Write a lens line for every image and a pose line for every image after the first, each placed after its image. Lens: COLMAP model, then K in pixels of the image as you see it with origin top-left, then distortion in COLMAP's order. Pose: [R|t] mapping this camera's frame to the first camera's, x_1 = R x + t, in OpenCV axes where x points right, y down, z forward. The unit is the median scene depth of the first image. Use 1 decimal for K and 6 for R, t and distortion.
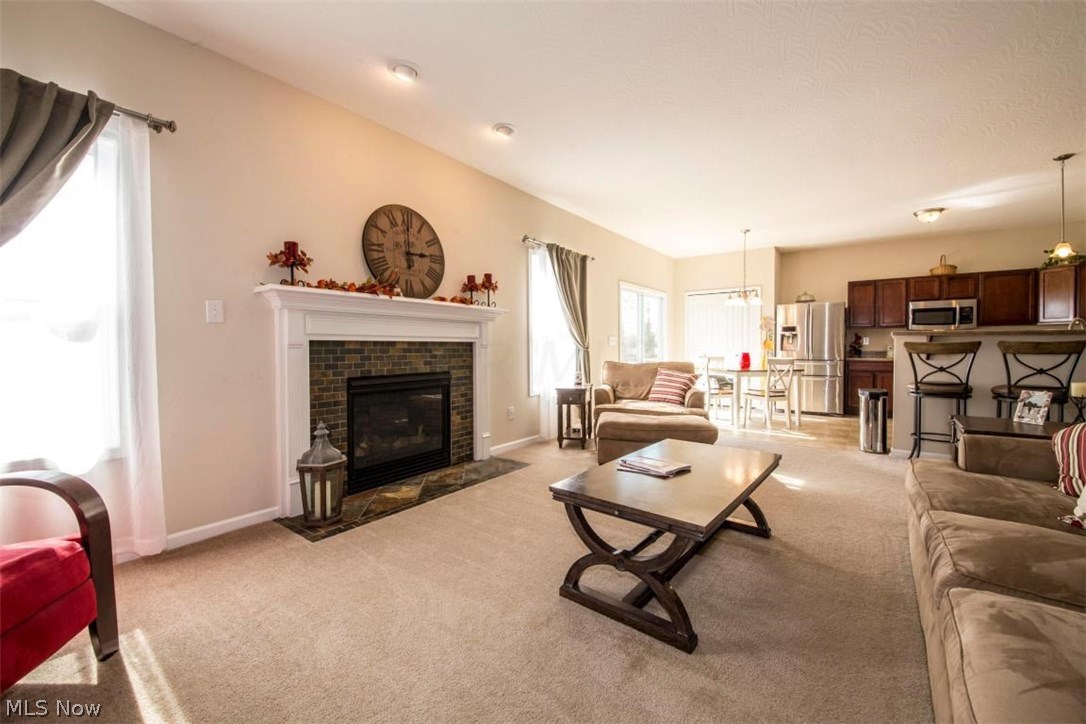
lens RADIAL K [[424.6, 0, 543.0], [0, 424.6, 362.0], [0, 0, 1]] dist [0.000185, 0.000018]
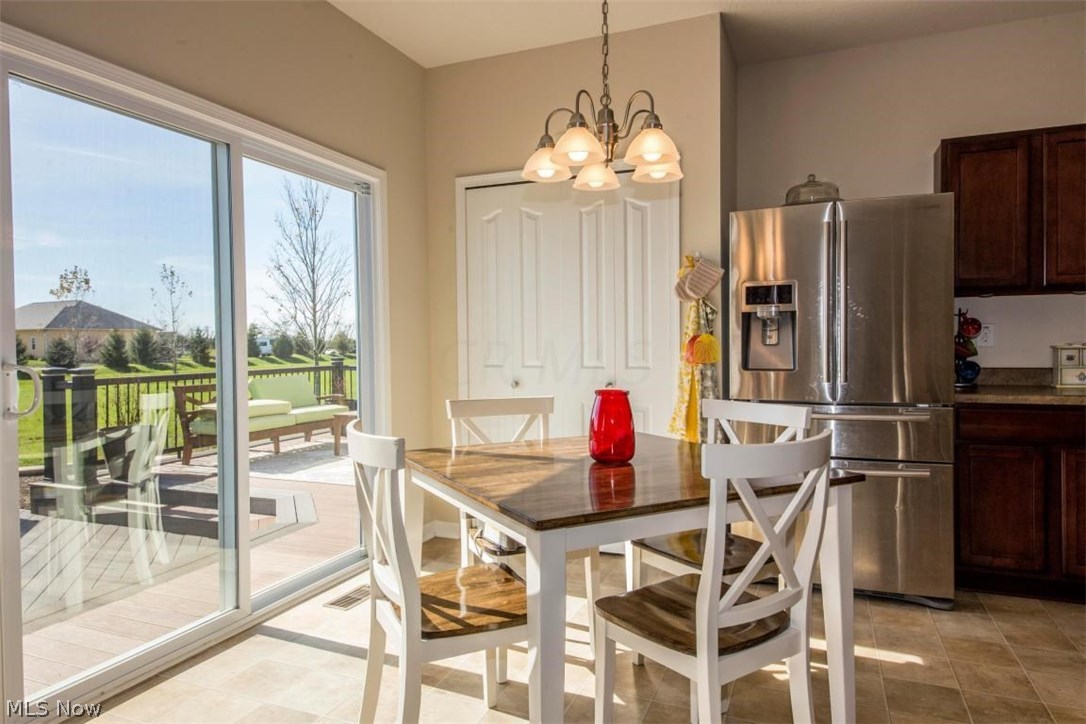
lens RADIAL K [[682.3, 0, 543.0], [0, 682.3, 362.0], [0, 0, 1]] dist [-0.000660, -0.000175]
pose [[0.960532, -0.002298, 0.278158, 0.303735], [0.007925, 0.999786, -0.019104, -0.024551], [-0.278055, 0.020554, 0.960345, 0.596678]]
